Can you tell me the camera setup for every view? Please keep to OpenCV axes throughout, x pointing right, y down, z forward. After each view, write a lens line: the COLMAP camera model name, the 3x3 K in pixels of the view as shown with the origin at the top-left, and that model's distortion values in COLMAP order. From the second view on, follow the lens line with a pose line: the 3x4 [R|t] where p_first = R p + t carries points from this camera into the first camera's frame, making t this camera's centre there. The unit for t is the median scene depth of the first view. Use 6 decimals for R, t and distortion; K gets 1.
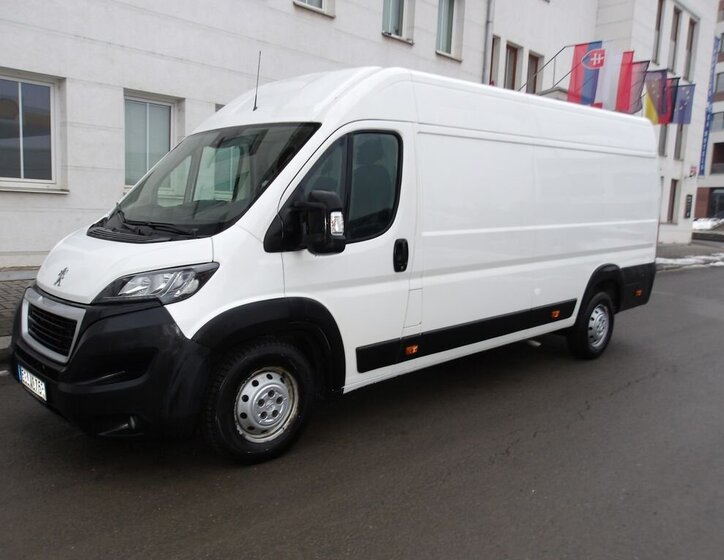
lens RADIAL K [[614.3, 0, 362.0], [0, 614.3, 280.0], [0, 0, 1]] dist [-0.009585, -0.007129]
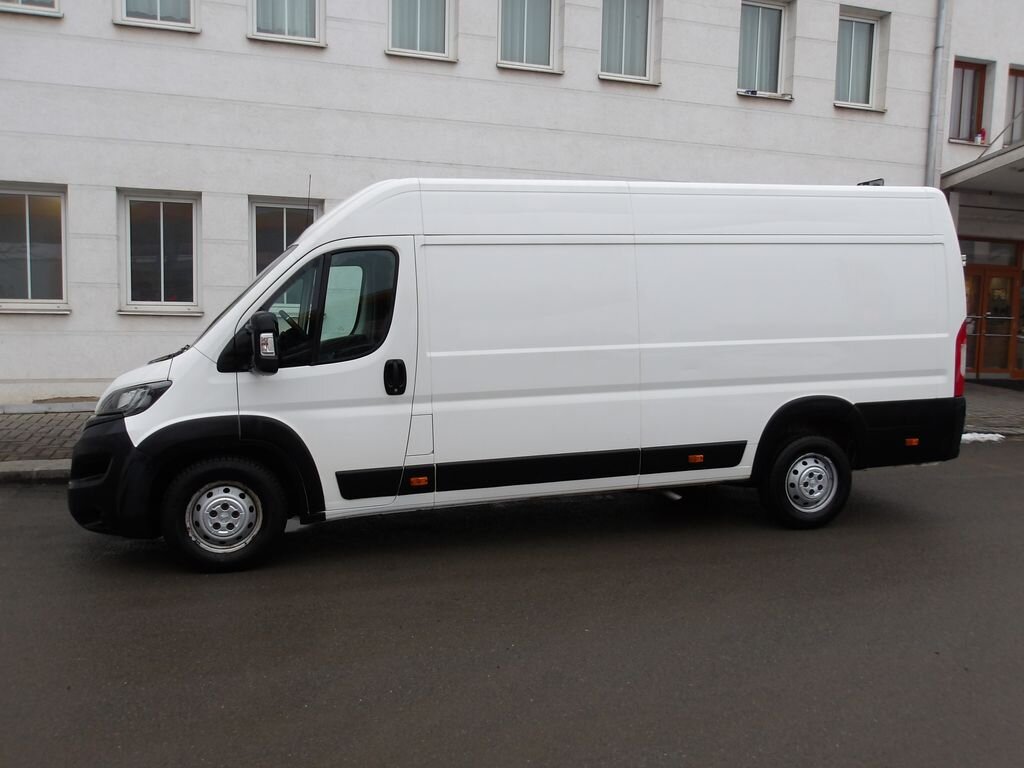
lens RADIAL K [[833.7, 0, 512.0], [0, 833.7, 384.0], [0, 0, 1]] dist [-0.011658, 0.005205]
pose [[0.890262, 0.007379, -0.455389, 0.800475], [-0.030387, 0.998603, -0.043224, 0.019221], [0.454434, 0.052319, 0.889243, -0.046133]]
